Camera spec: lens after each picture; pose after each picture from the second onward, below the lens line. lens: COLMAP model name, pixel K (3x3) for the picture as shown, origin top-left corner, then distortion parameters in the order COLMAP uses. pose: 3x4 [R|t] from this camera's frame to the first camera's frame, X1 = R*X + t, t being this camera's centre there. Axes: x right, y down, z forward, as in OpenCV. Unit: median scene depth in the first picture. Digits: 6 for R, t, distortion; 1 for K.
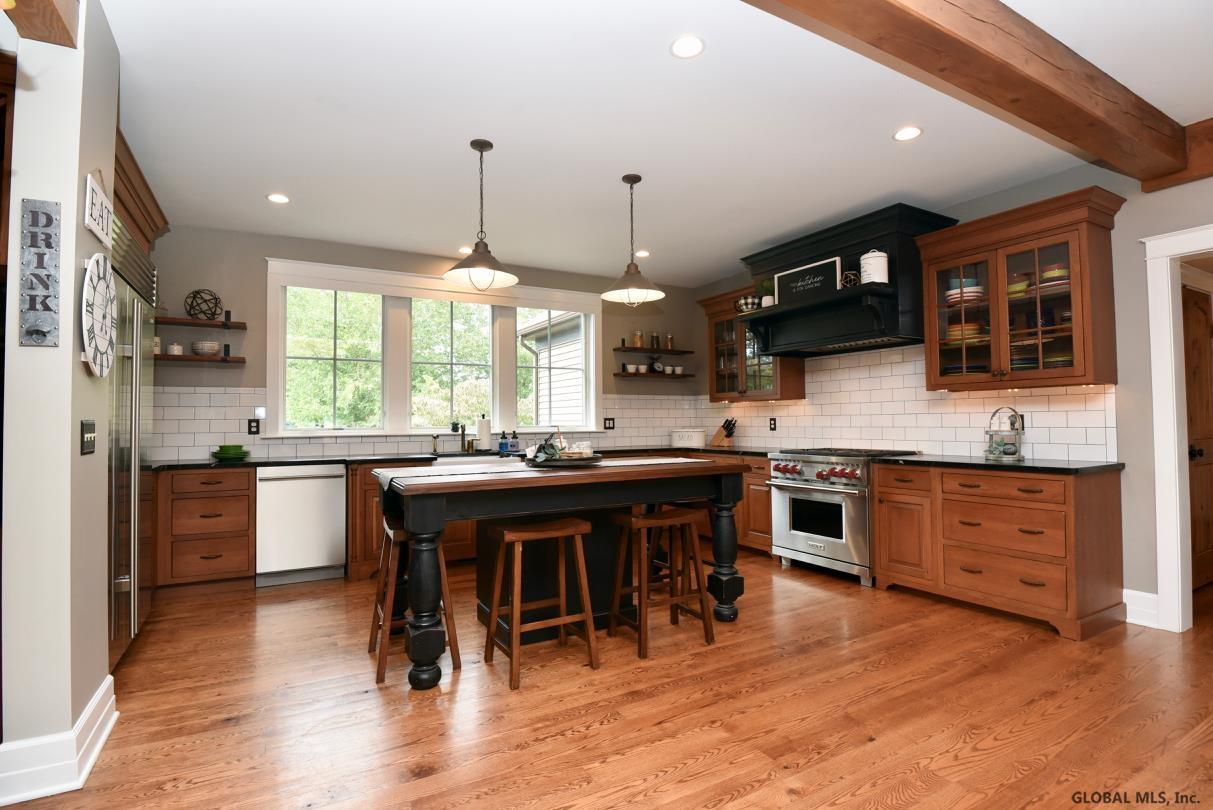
lens RADIAL K [[594.6, 0, 613.5], [0, 594.6, 403.5], [0, 0, 1]] dist [-0.024030, -0.003621]
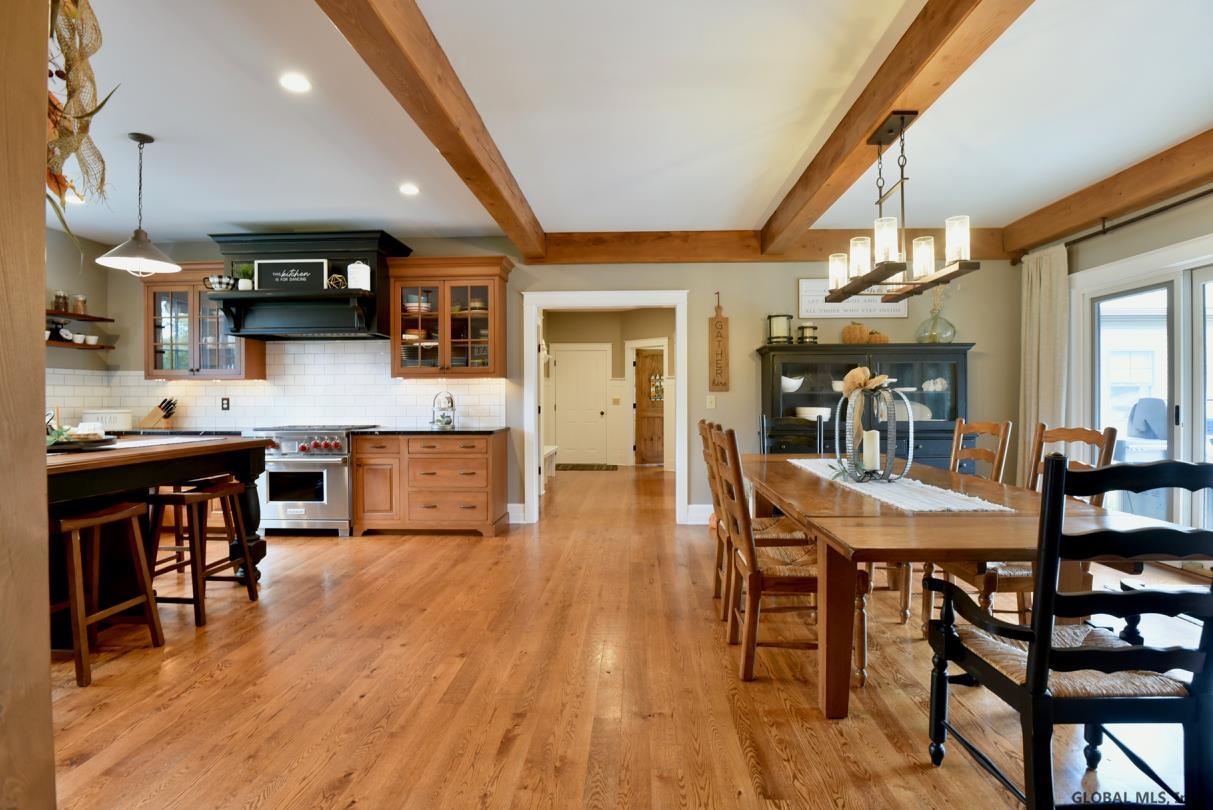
lens RADIAL K [[594.6, 0, 611.1], [0, 594.6, 405.9], [0, 0, 1]] dist [-0.024030, -0.003621]
pose [[0.534204, -0.001752, 0.845354, -0.273493], [-0.027531, 0.999431, 0.019469, 0.001463], [-0.844907, -0.033674, 0.533852, -0.094596]]
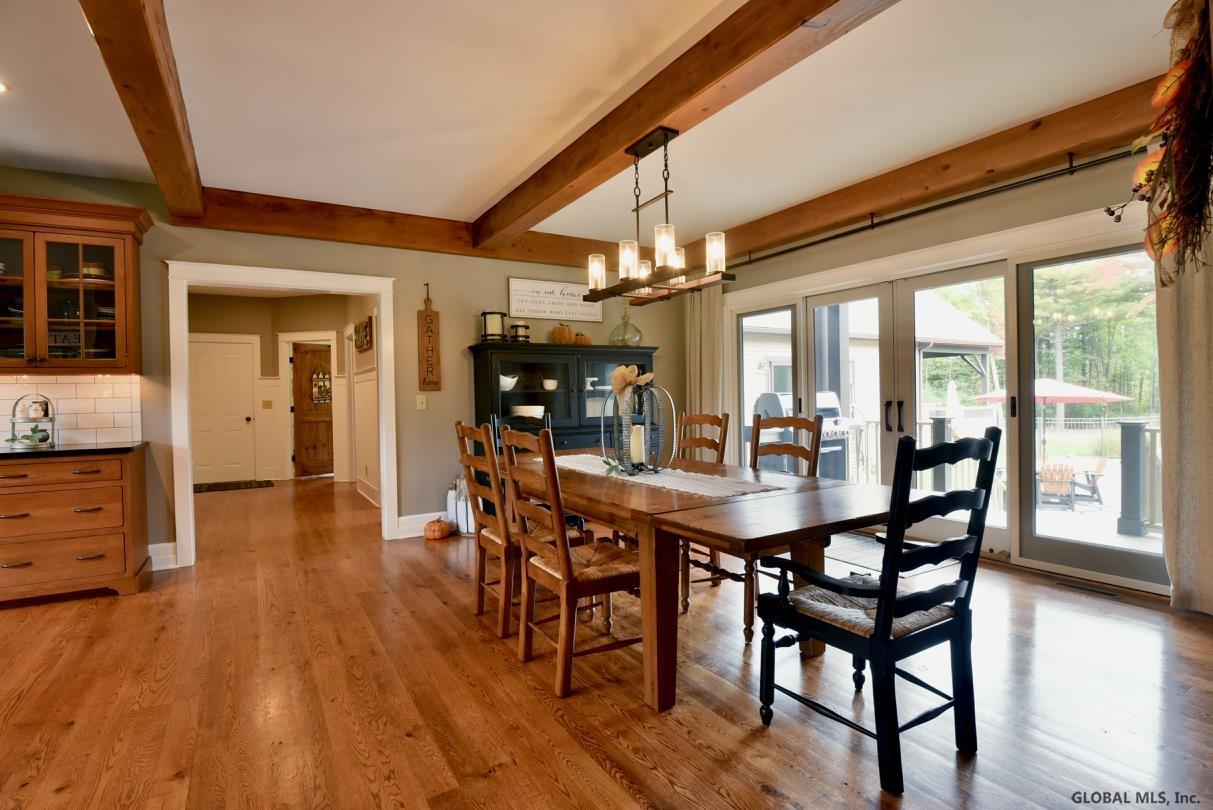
lens RADIAL K [[594.6, 0, 611.4], [0, 594.6, 404.7], [0, 0, 1]] dist [-0.024030, -0.003621]
pose [[-0.025439, -0.004738, 0.999665, -0.258087], [-0.012645, 0.999910, 0.004417, 0.006237], [-0.999596, -0.012528, -0.025497, 0.050783]]
